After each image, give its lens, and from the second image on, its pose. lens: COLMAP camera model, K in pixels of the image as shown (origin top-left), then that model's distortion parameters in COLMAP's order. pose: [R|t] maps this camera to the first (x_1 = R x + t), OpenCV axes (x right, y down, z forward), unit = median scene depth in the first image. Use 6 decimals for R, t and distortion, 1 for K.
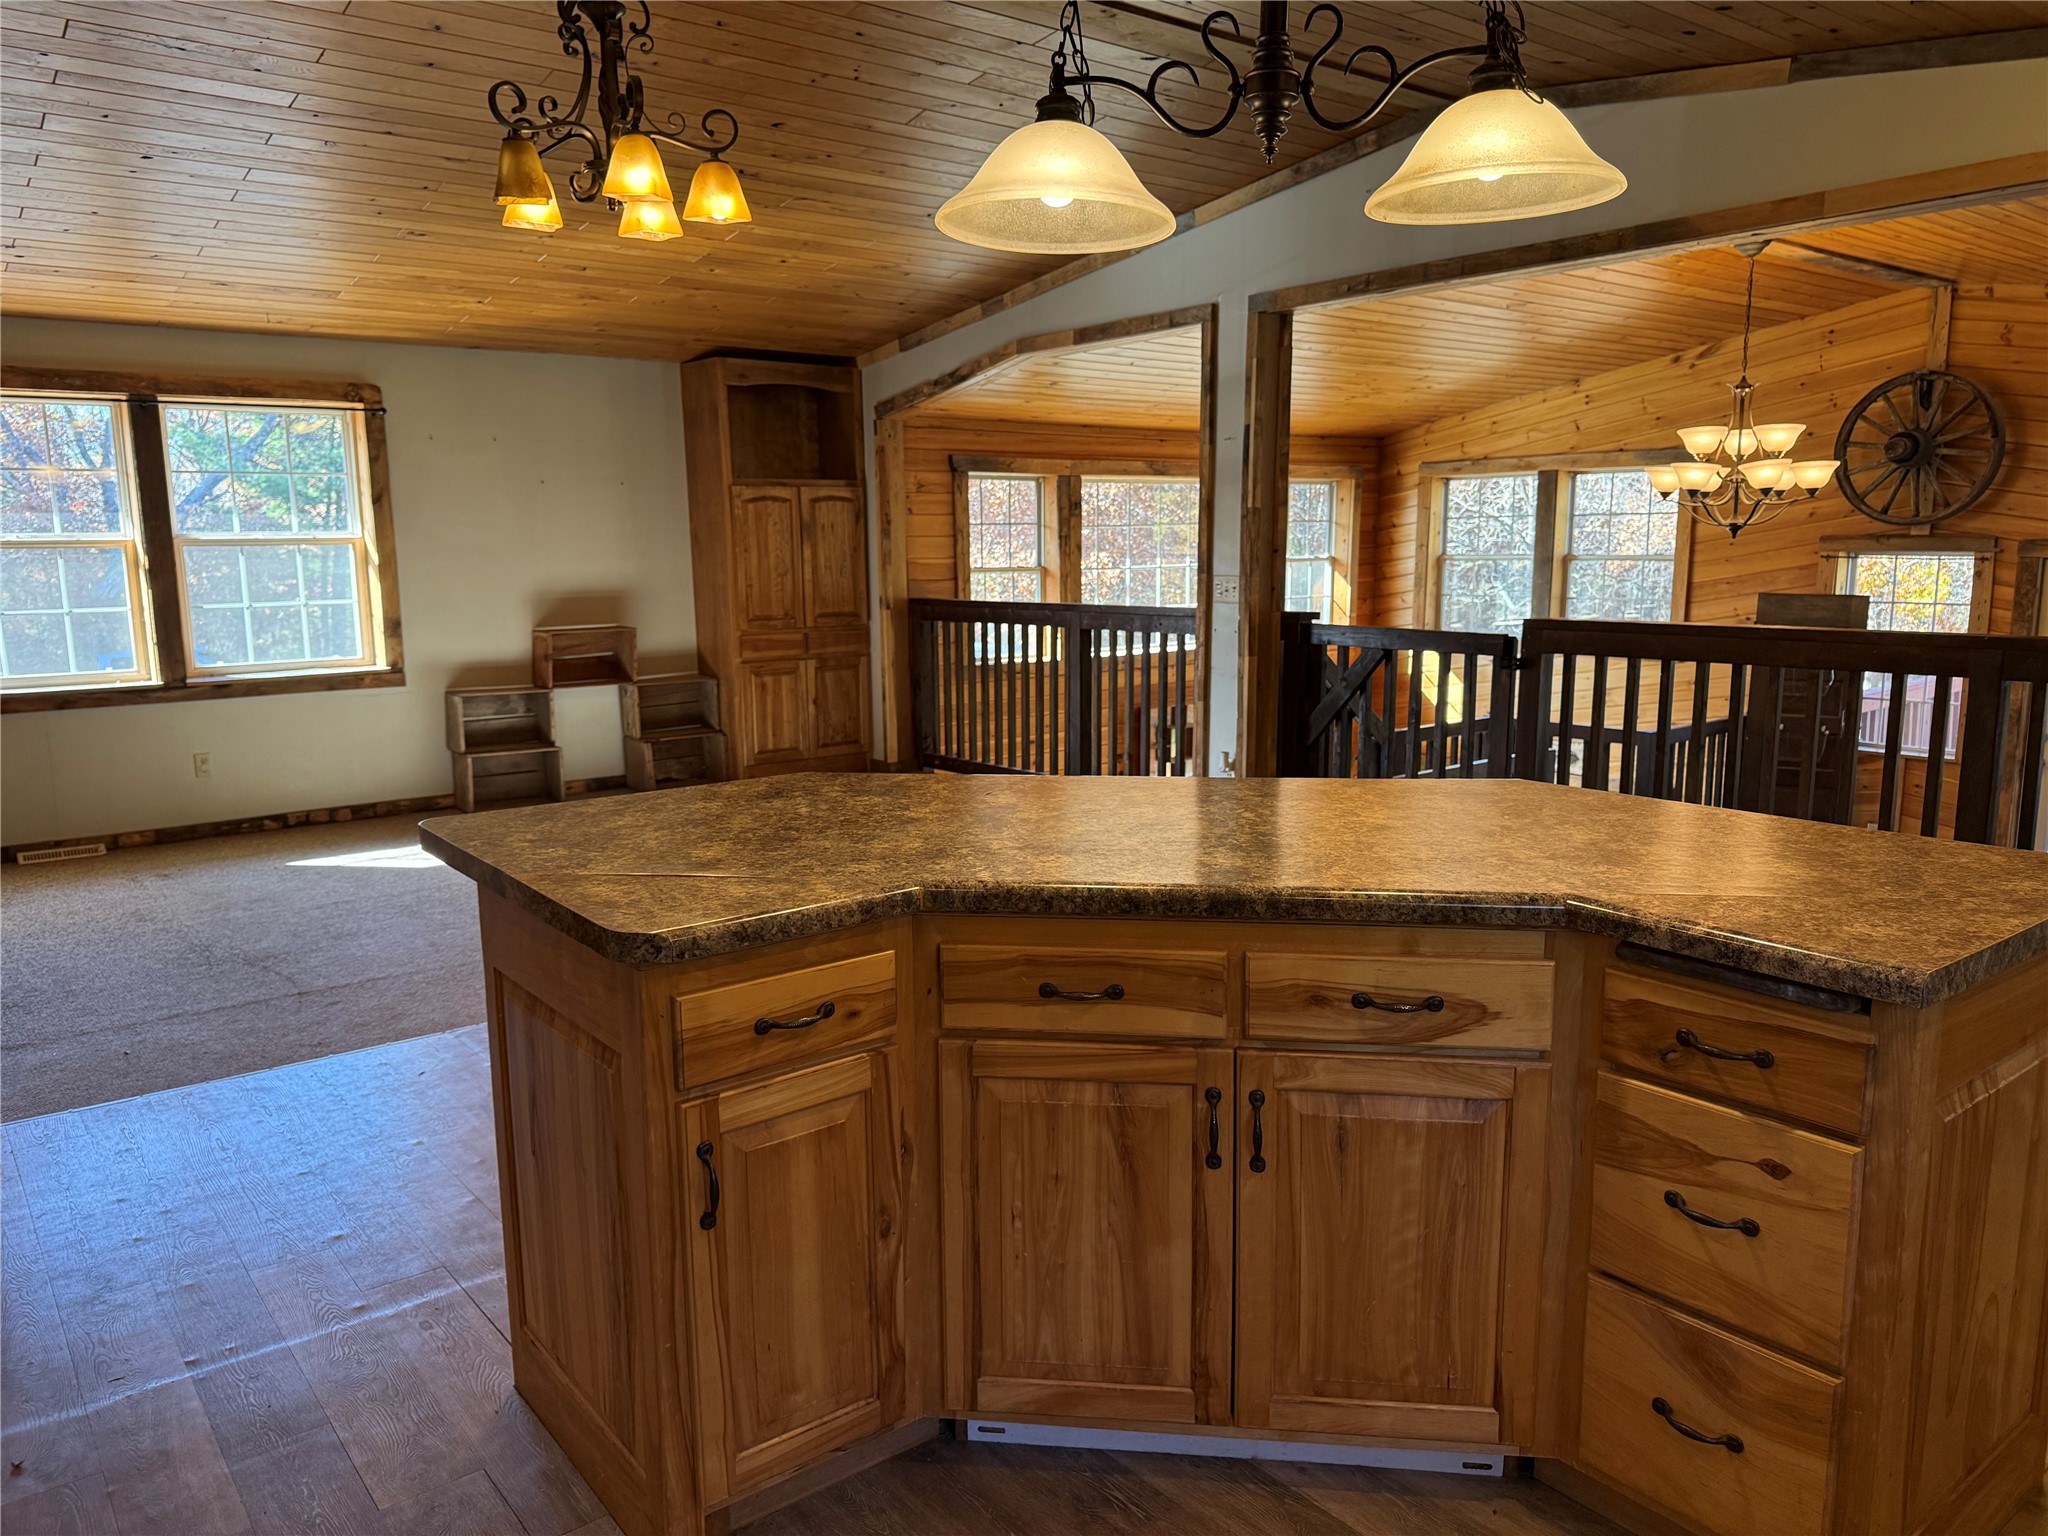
lens RADIAL K [[1442.9, 0, 1026.0], [0, 1442.9, 774.9], [0, 0, 1]] dist [0.083455, -0.102607]
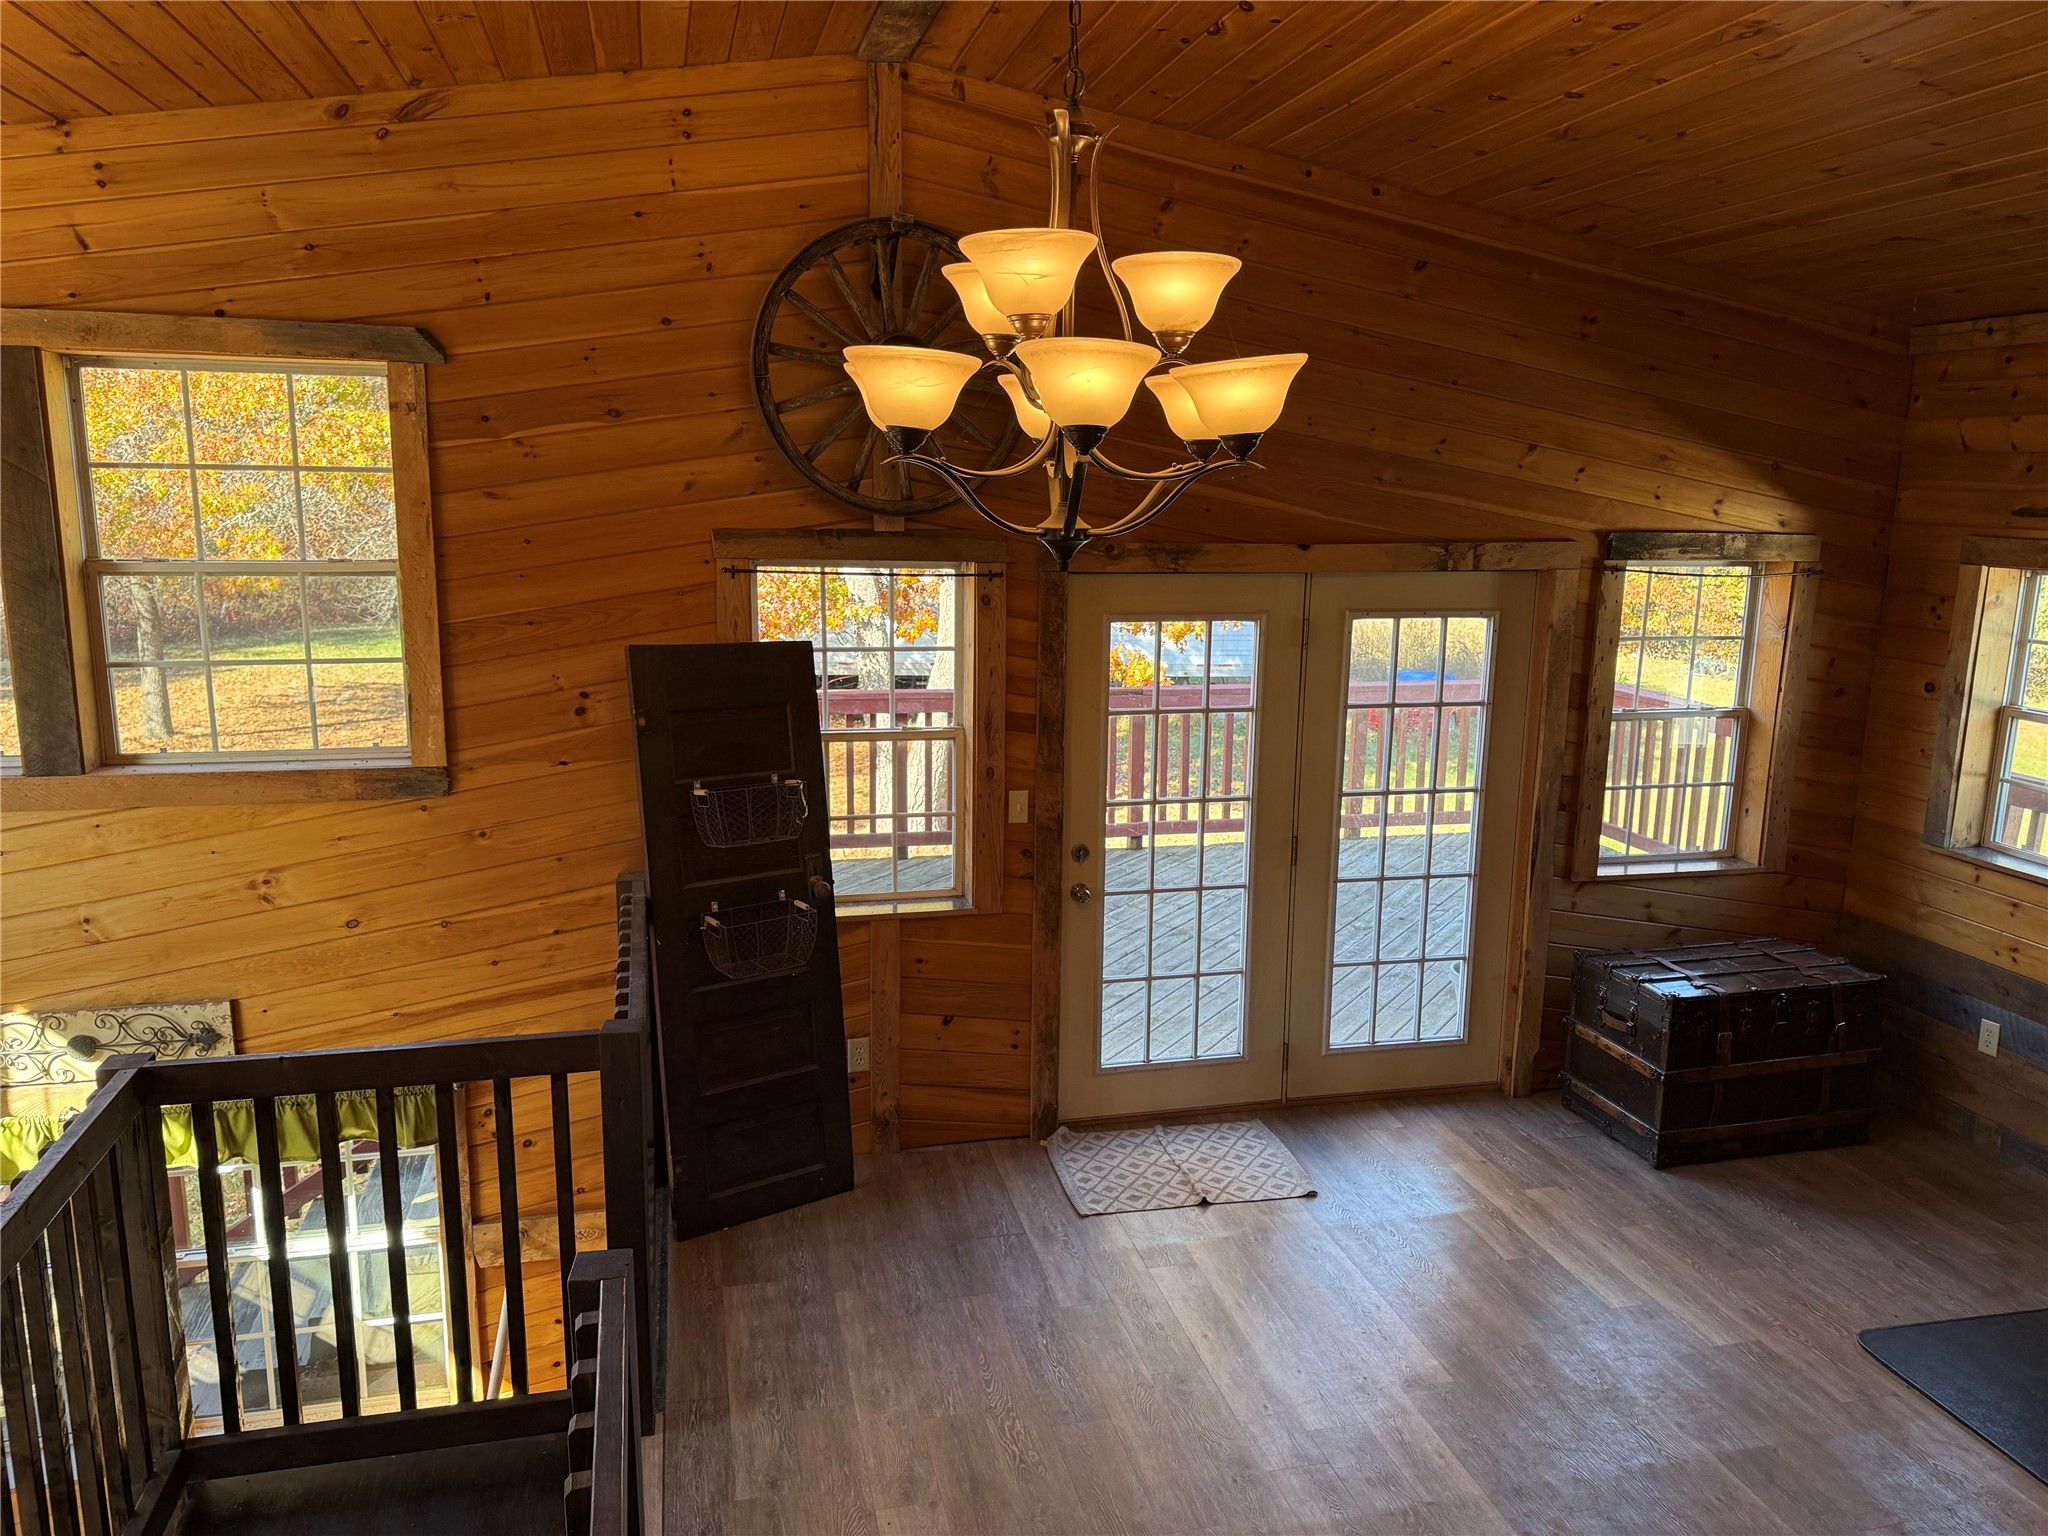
lens RADIAL K [[1435.1, 0, 1025.1], [0, 1435.1, 771.3], [0, 0, 1]] dist [0.046630, -0.058238]
pose [[0.420275, -0.157884, 0.893556, 0.146543], [0.127065, 0.985283, 0.114328, -0.143584], [-0.898456, 0.065491, 0.434151, 0.802117]]
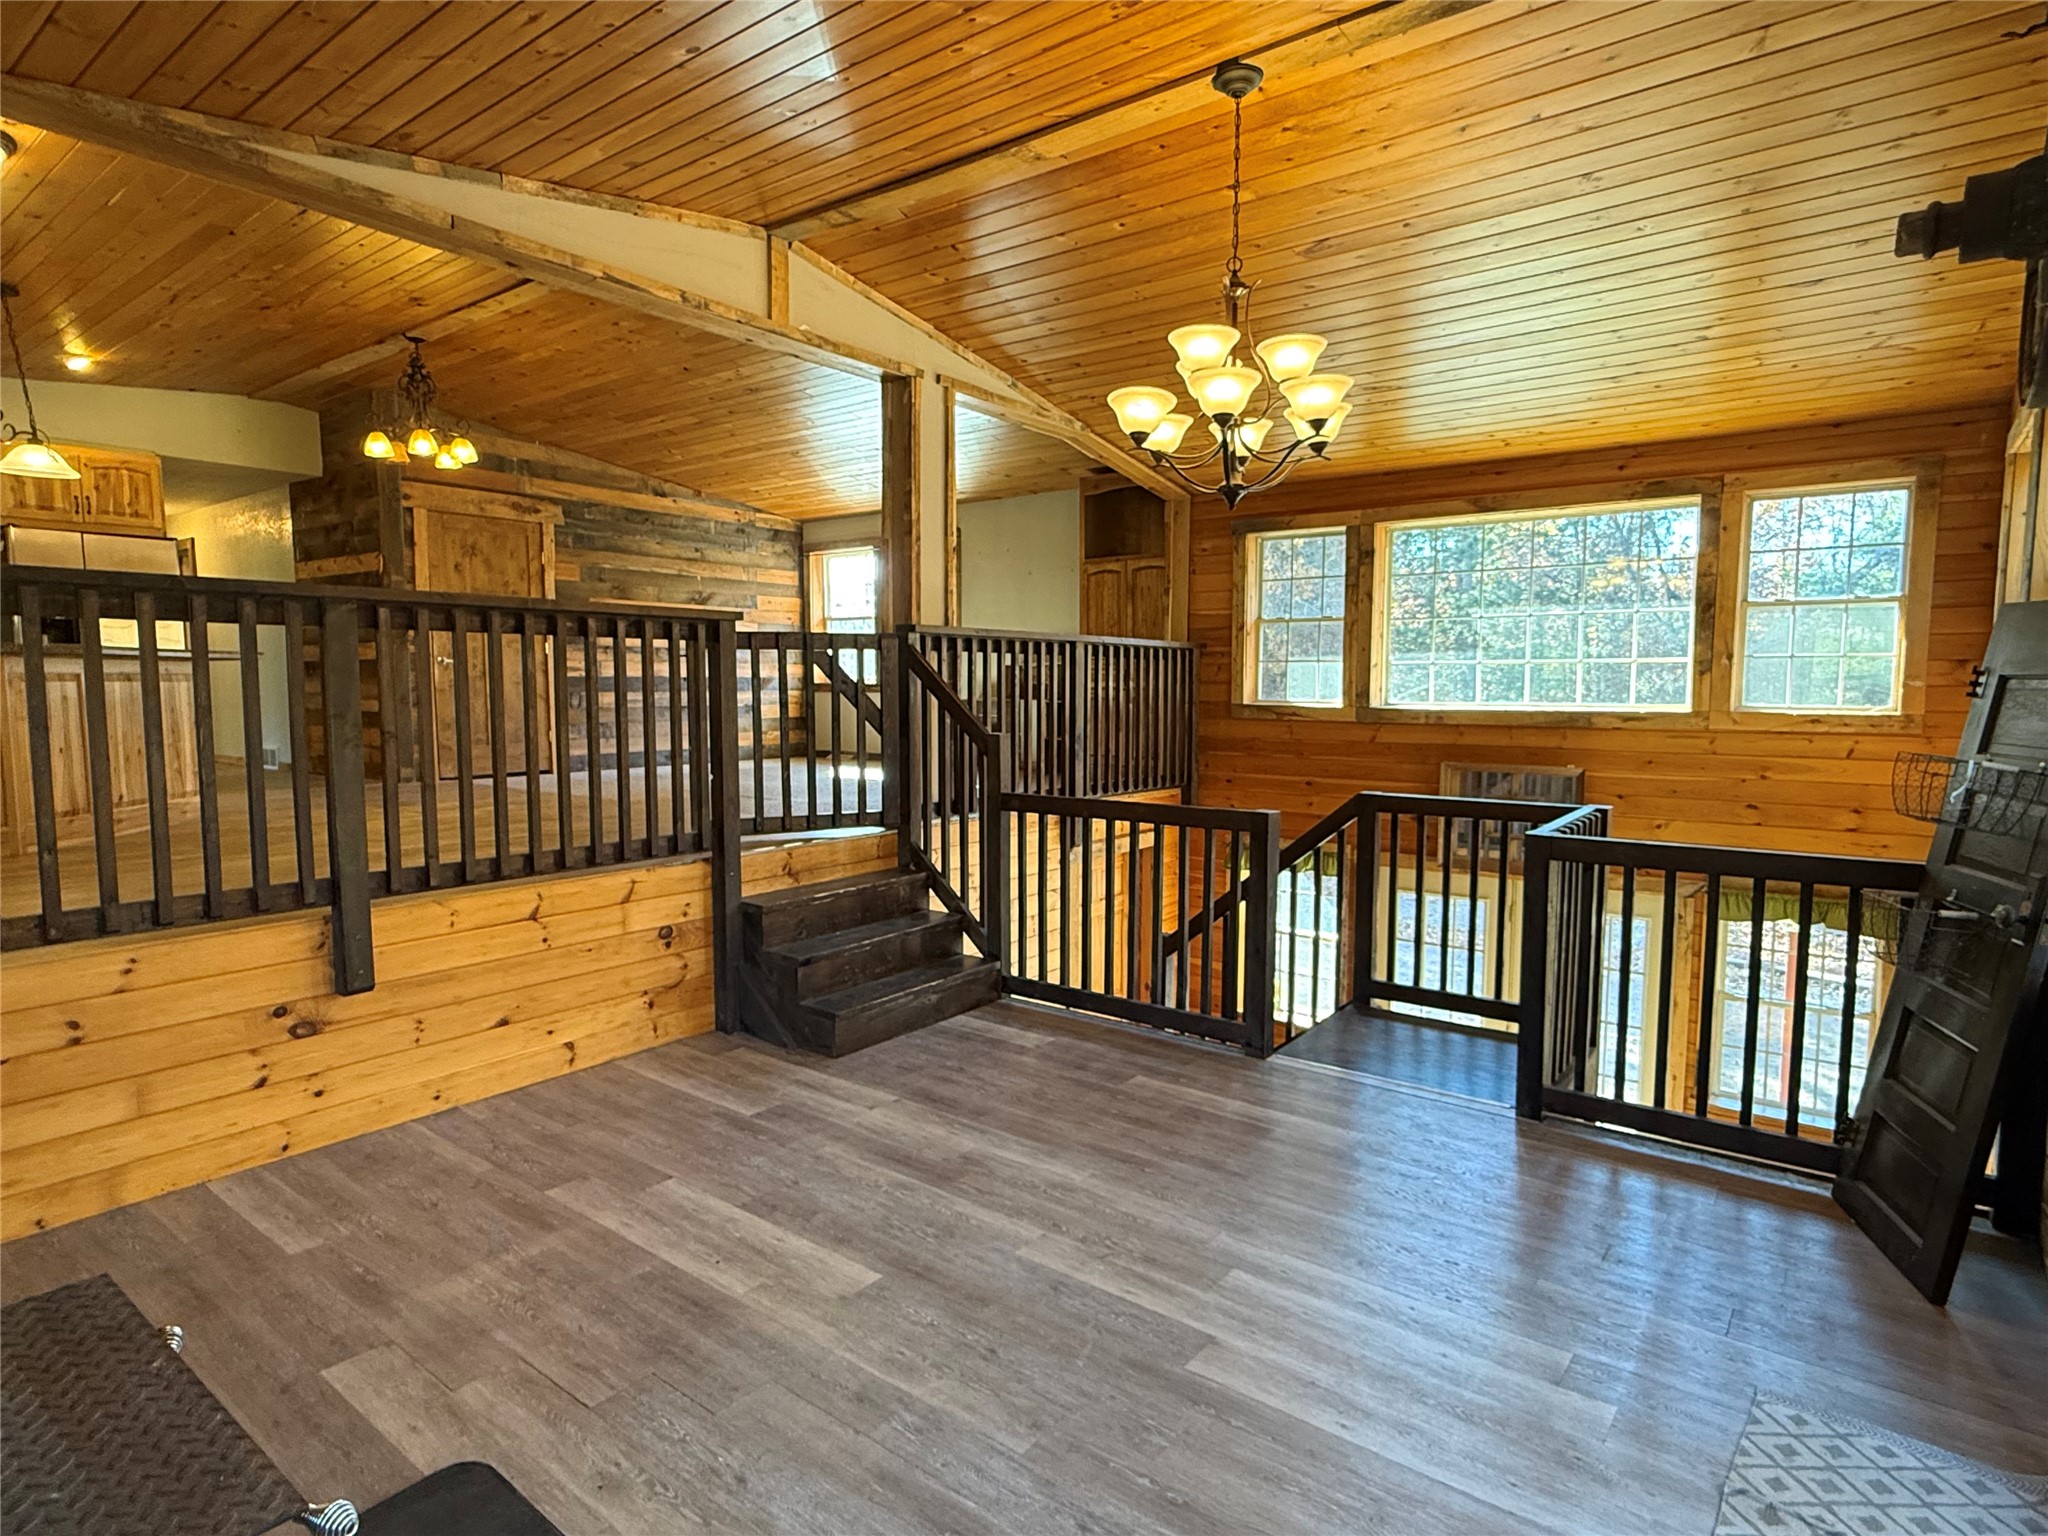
lens RADIAL K [[1108.1, 0, 1022.6], [0, 1108.1, 777.5], [0, 0, 1]] dist [0.002090, 0.000045]
pose [[0.241787, 0.096141, -0.965555, 0.905877], [-0.163036, 0.984958, 0.057247, -0.049253], [0.956535, 0.143579, 0.253824, 0.743301]]
